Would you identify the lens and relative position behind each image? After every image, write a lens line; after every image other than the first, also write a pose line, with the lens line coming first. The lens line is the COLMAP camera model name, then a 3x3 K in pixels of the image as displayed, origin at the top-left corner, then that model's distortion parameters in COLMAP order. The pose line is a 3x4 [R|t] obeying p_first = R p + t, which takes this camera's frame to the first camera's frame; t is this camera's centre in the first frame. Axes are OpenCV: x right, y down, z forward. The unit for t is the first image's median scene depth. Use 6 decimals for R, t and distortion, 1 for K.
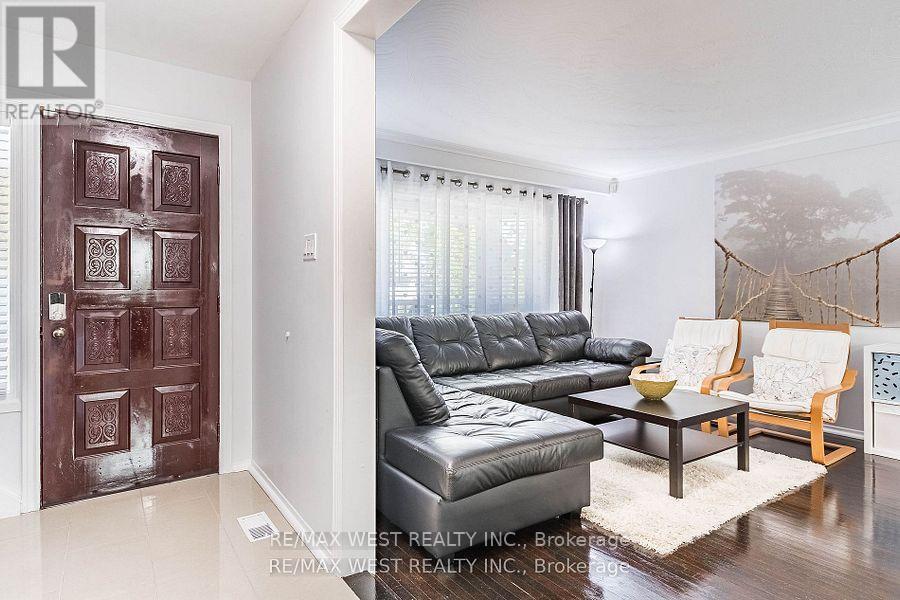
lens RADIAL K [[497.1, 0, 449.4], [0, 497.1, 290.9], [0, 0, 1]] dist [0.005746, -0.000260]
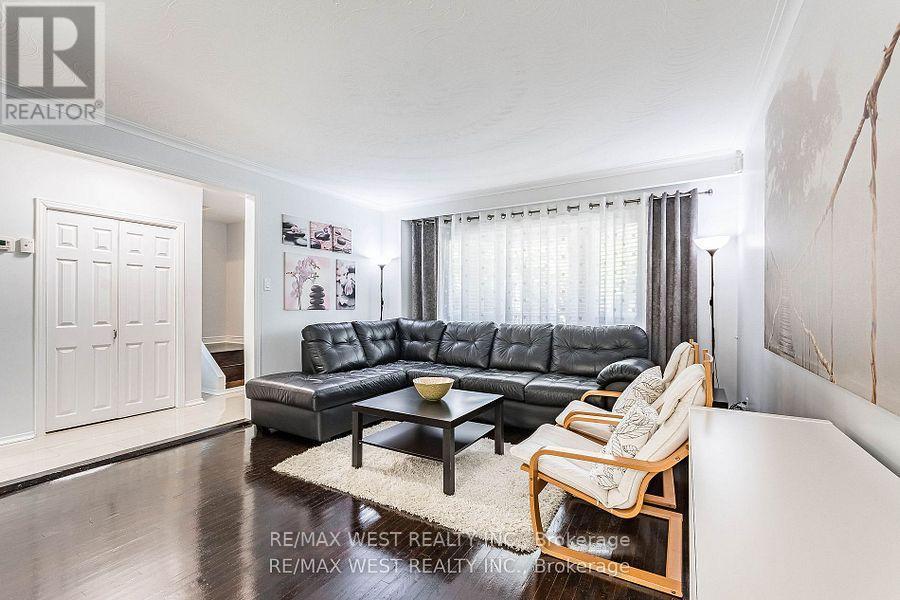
lens RADIAL K [[397.2, 0, 454.0], [0, 397.2, 305.6], [0, 0, 1]] dist [-0.004951, -0.000152]
pose [[0.427832, -0.000123, -0.903858, 0.896677], [-0.002732, 0.999995, -0.001429, 0.007149], [0.903854, 0.003081, 0.427830, 0.482092]]
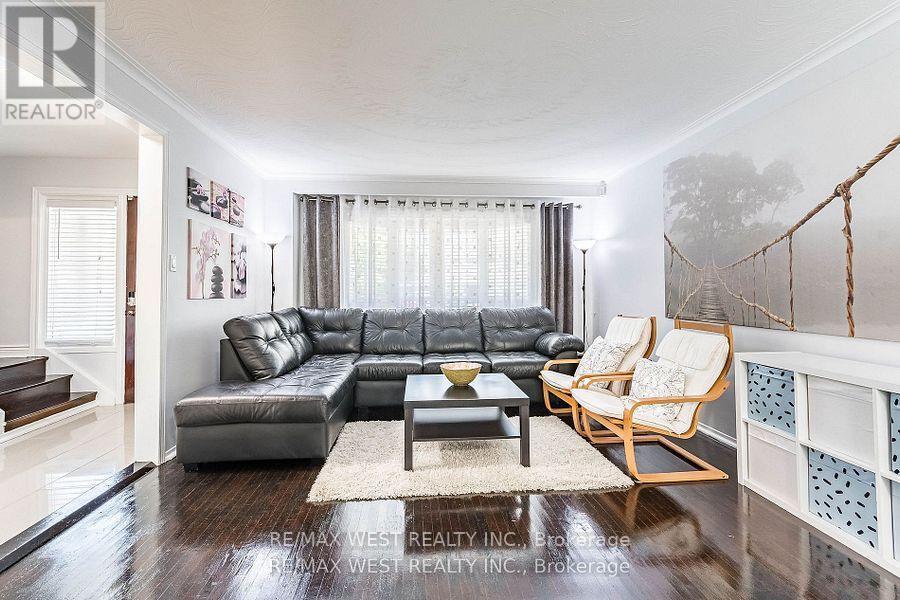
lens RADIAL K [[397.2, 0, 450.3], [0, 397.2, 282.1], [0, 0, 1]] dist [-0.004951, -0.000152]
pose [[0.871254, -0.015317, -0.490593, 0.601074], [0.004122, 0.999706, -0.023893, 0.005848], [0.490815, 0.018795, 0.871061, 0.156053]]
